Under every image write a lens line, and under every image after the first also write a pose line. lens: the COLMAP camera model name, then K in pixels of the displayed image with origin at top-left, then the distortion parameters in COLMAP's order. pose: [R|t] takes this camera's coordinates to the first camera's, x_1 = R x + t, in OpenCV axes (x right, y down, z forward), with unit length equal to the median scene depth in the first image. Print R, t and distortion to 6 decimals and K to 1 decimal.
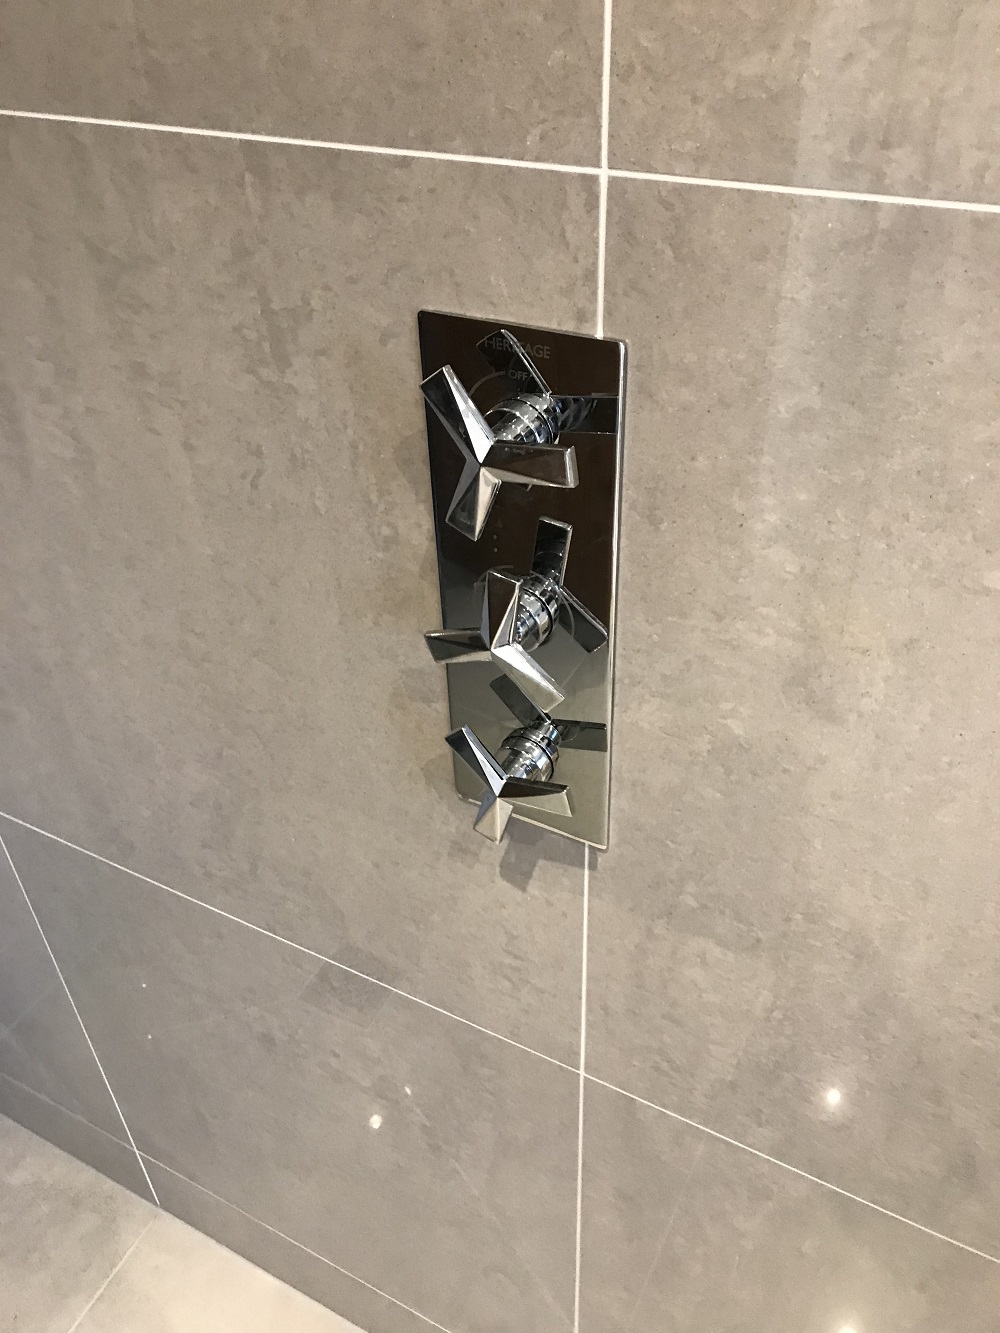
lens RADIAL K [[1075.3, 0, 500.0], [0, 1075.3, 666.5], [0, 0, 1]] dist [0.045659, -0.094899]
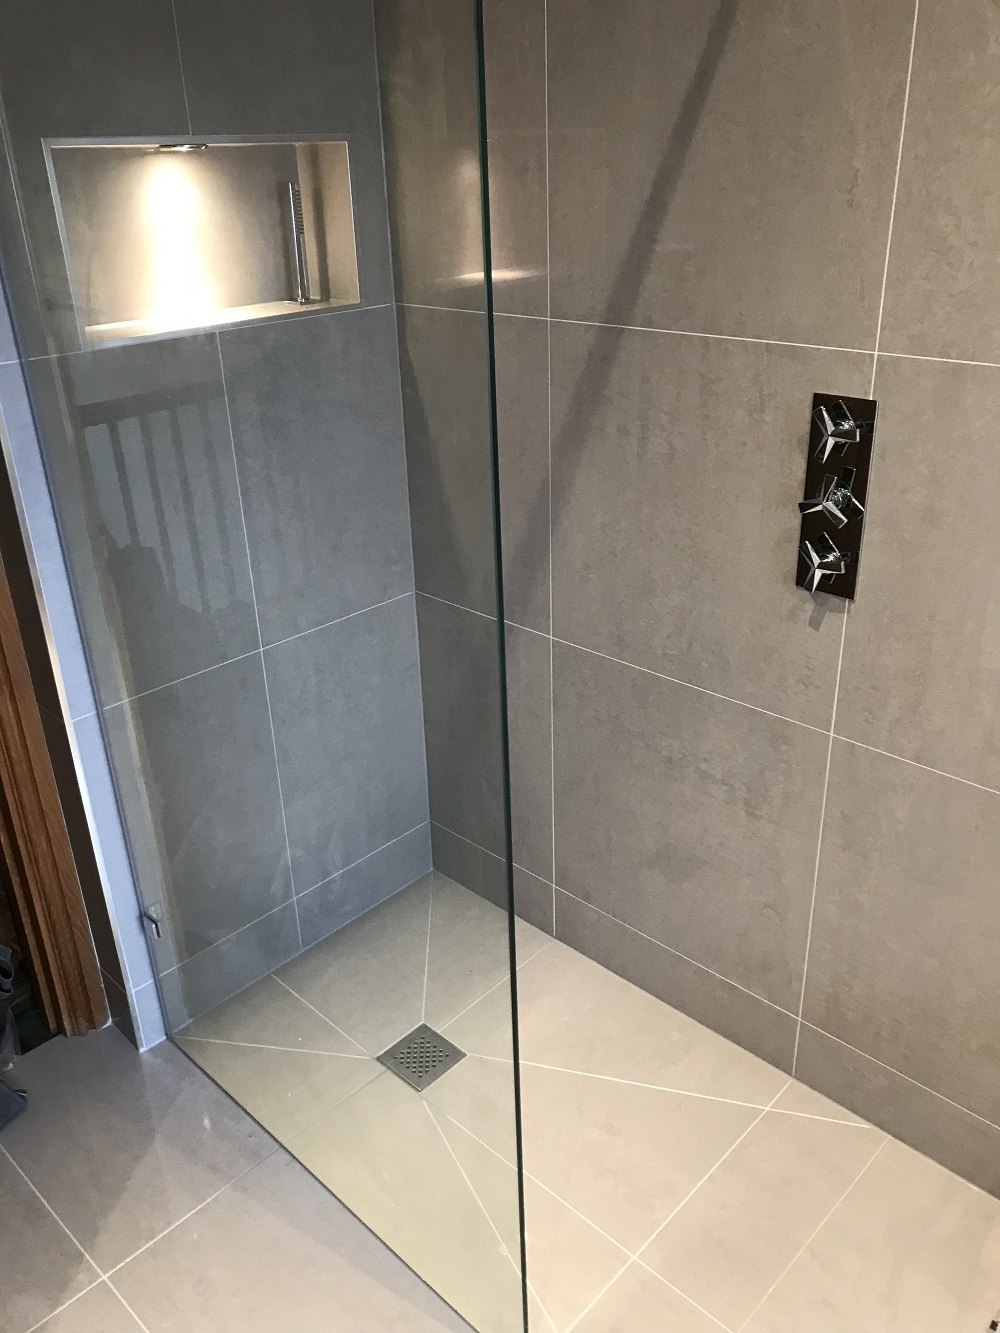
lens RADIAL K [[1090.8, 0, 500.0], [0, 1090.8, 666.5], [0, 0, 1]] dist [0.013912, -0.103212]
pose [[0.962077, 0.123694, -0.243119, -0.077100], [-0.175590, 0.962893, -0.204950, 1.184969], [0.208746, 0.239867, 0.948097, -1.922719]]
